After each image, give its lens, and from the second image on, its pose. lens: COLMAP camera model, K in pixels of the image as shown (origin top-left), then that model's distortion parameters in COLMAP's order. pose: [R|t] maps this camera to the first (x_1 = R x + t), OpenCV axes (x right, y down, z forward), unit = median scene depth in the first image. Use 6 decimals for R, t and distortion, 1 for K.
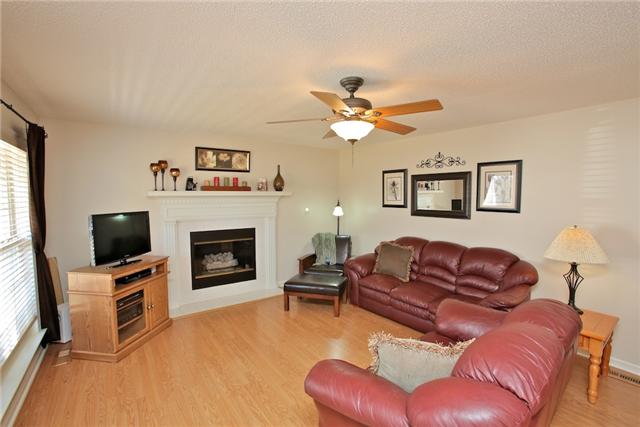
lens RADIAL K [[295.3, 0, 316.8], [0, 295.3, 212.2], [0, 0, 1]] dist [-0.080117, 0.028329]
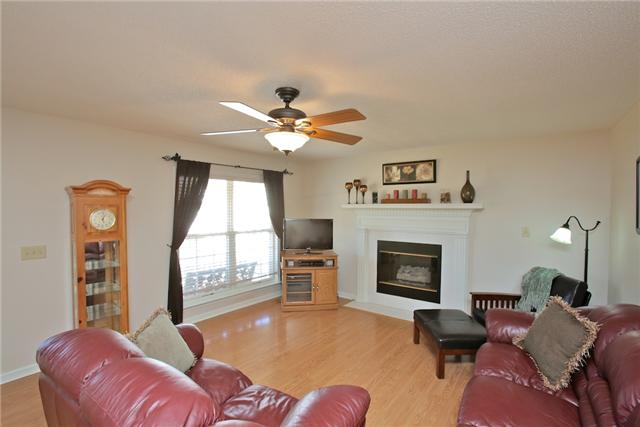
lens RADIAL K [[295.3, 0, 316.8], [0, 295.3, 212.2], [0, 0, 1]] dist [-0.080117, 0.028329]
pose [[0.297073, 0.017437, -0.954695, 0.579835], [-0.056583, 0.998398, 0.000628, -0.027184], [0.953177, 0.053832, 0.297584, 0.430040]]
